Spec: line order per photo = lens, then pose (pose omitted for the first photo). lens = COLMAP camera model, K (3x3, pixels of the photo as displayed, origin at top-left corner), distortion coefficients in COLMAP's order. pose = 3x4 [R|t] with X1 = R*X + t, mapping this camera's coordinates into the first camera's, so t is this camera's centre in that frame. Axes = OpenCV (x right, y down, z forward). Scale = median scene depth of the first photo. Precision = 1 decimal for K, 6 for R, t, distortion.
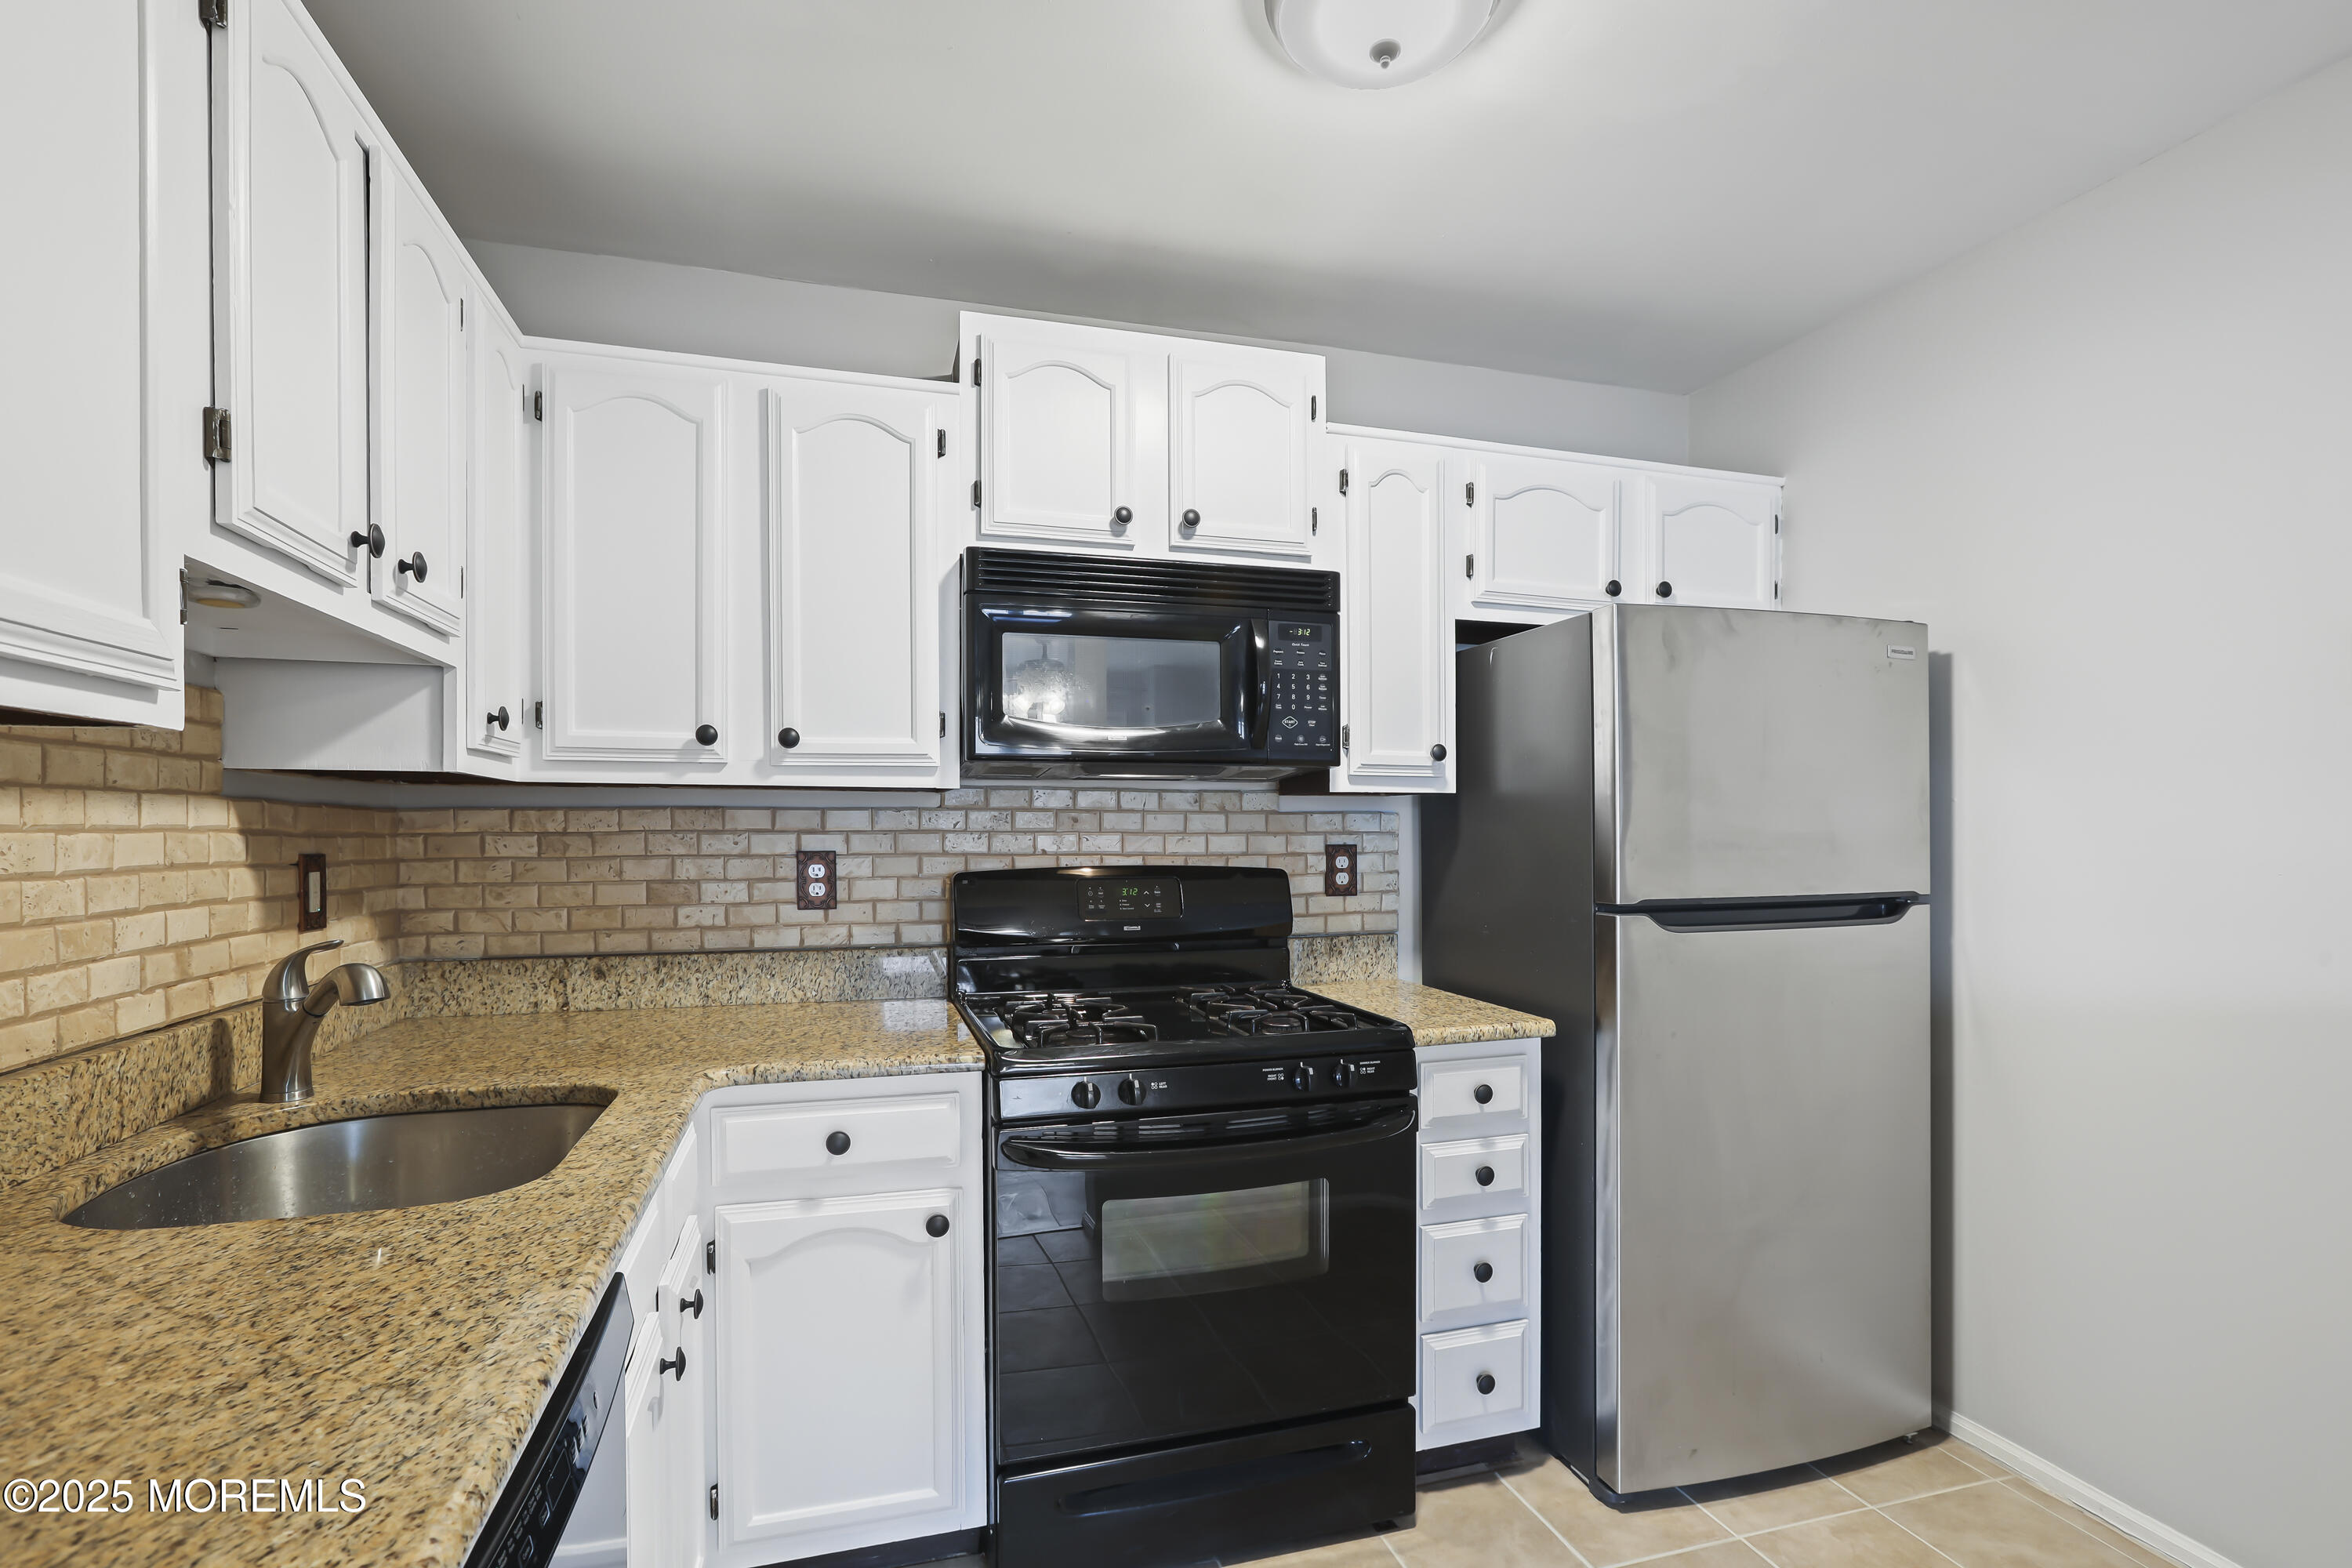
lens RADIAL K [[1099.9, 0, 1165.8], [0, 1099.9, 829.0], [0, 0, 1]] dist [-0.028102, 0.018535]
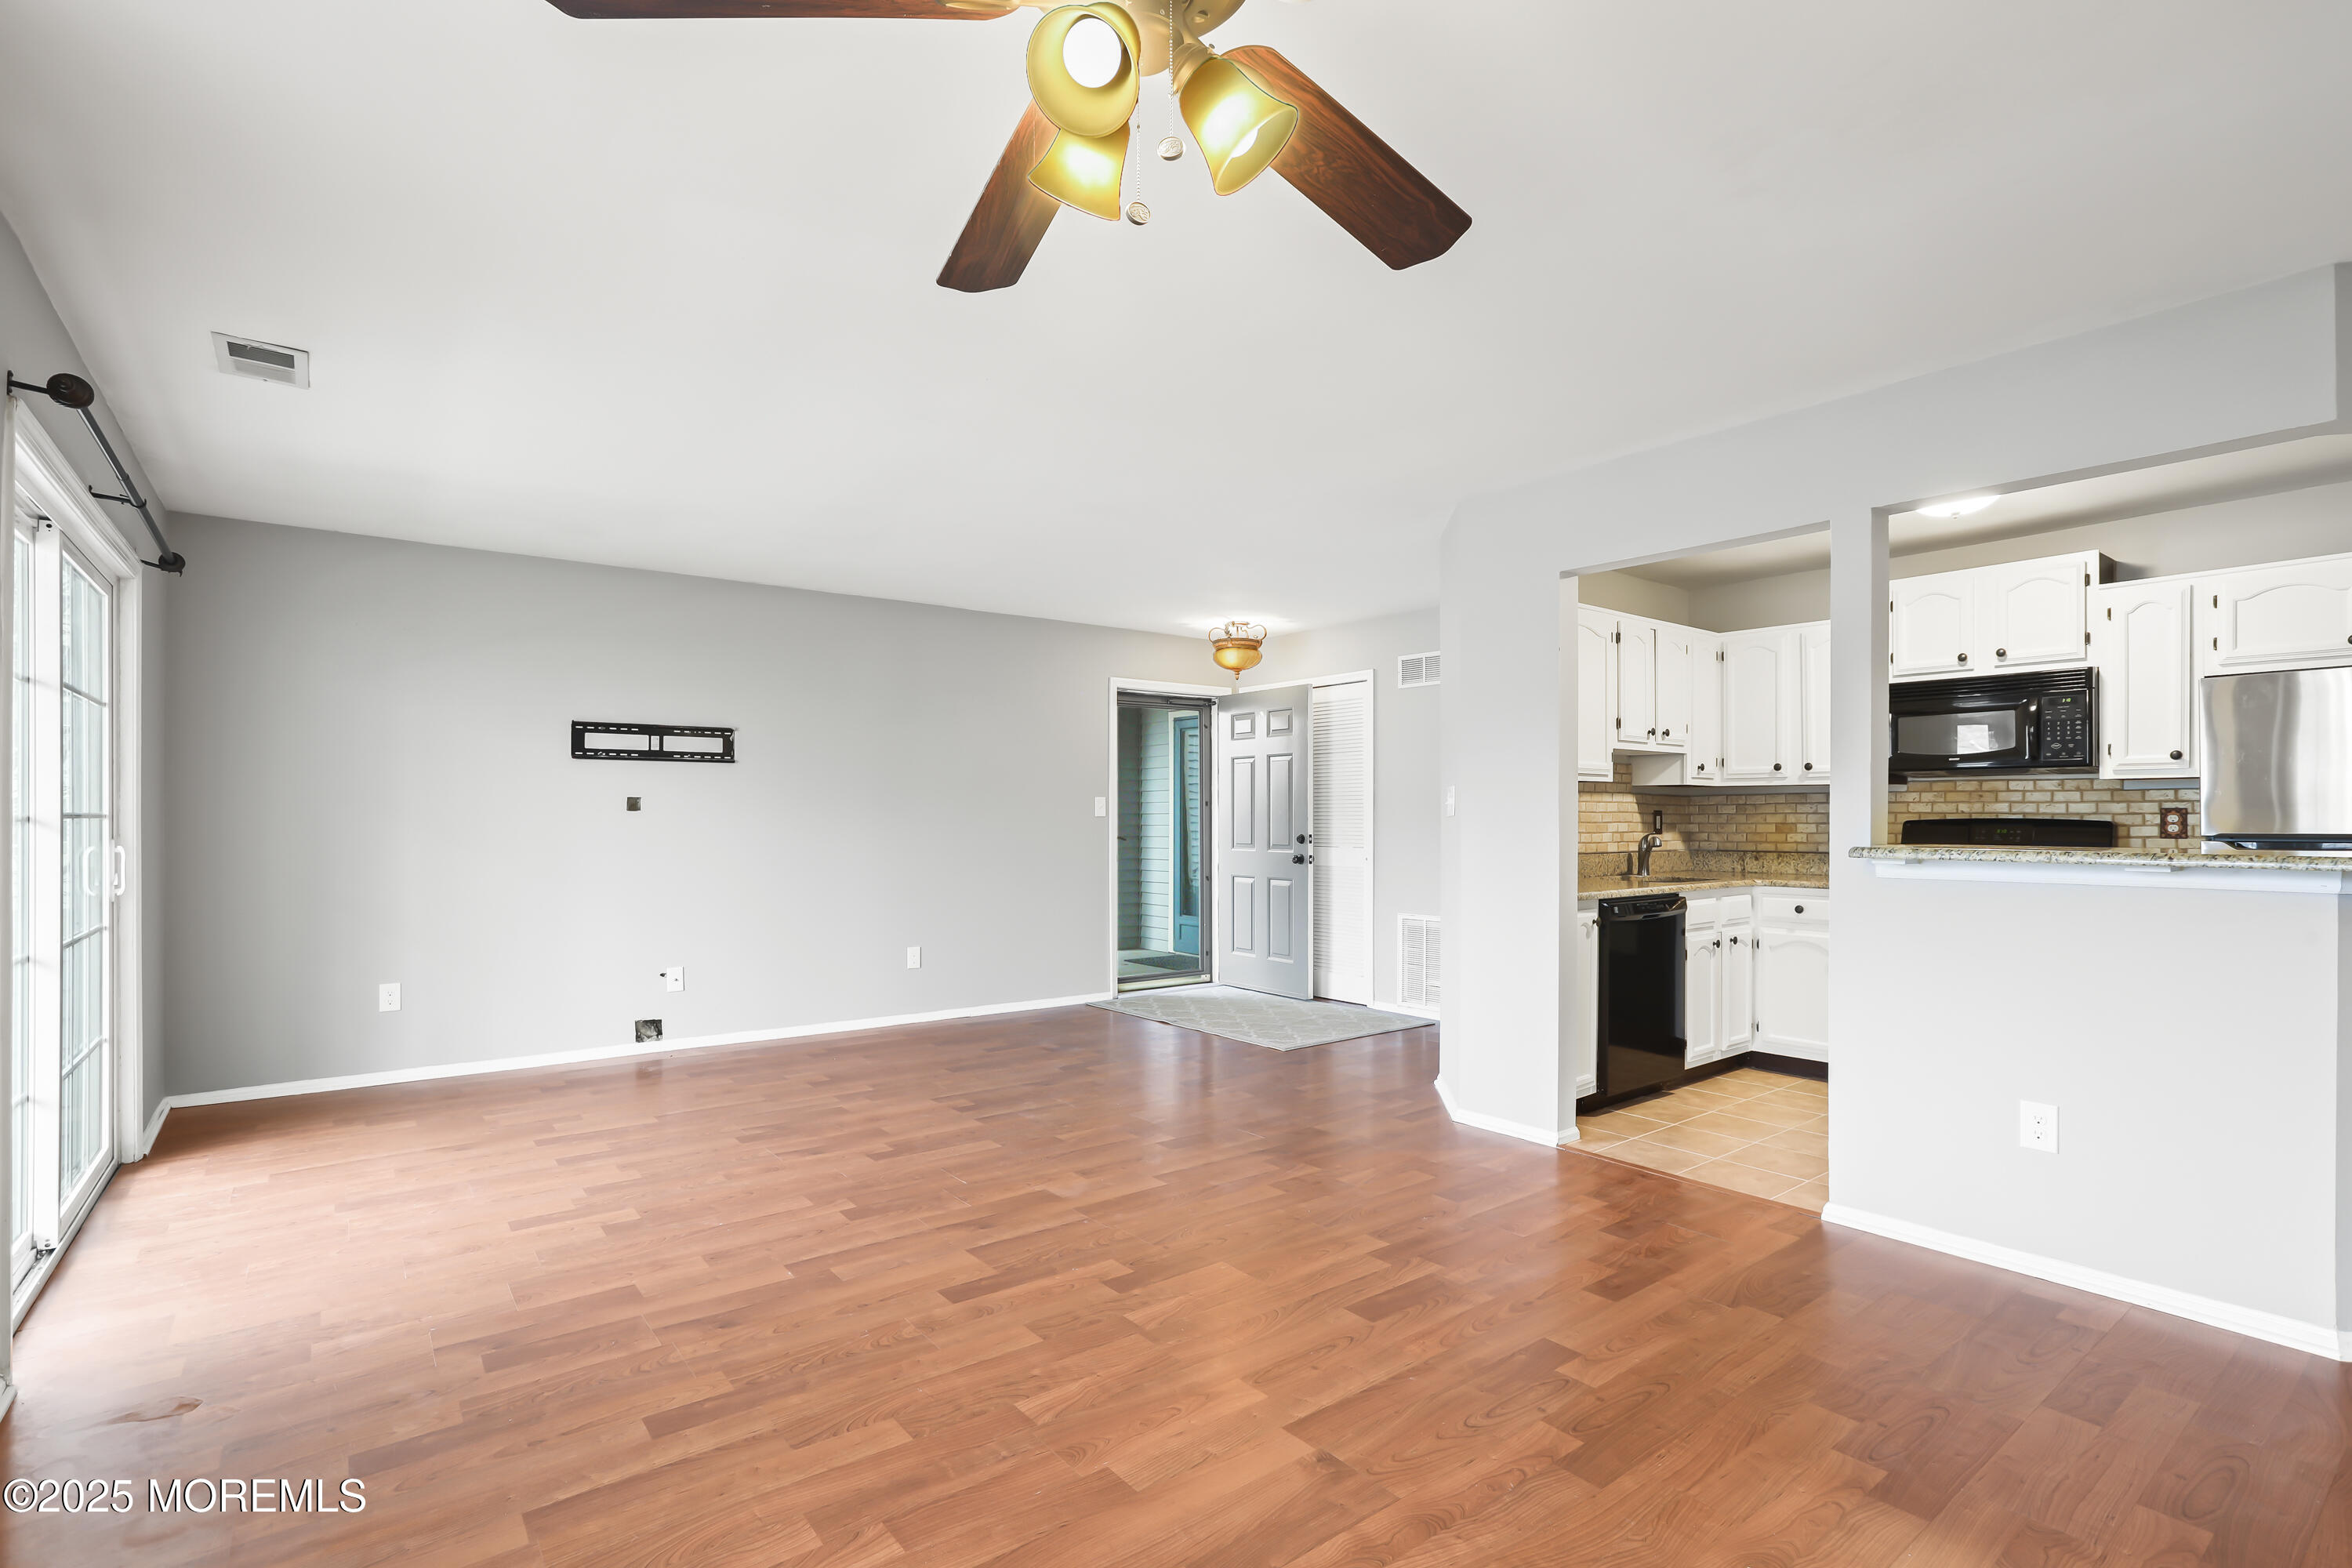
lens RADIAL K [[1099.9, 0, 1165.8], [0, 1099.9, 829.0], [0, 0, 1]] dist [-0.028102, 0.018535]
pose [[0.372334, 0.011063, -0.928033, 1.338301], [0.000756, 0.999925, 0.012224, 0.029278], [0.928098, -0.005253, 0.372298, -1.241322]]
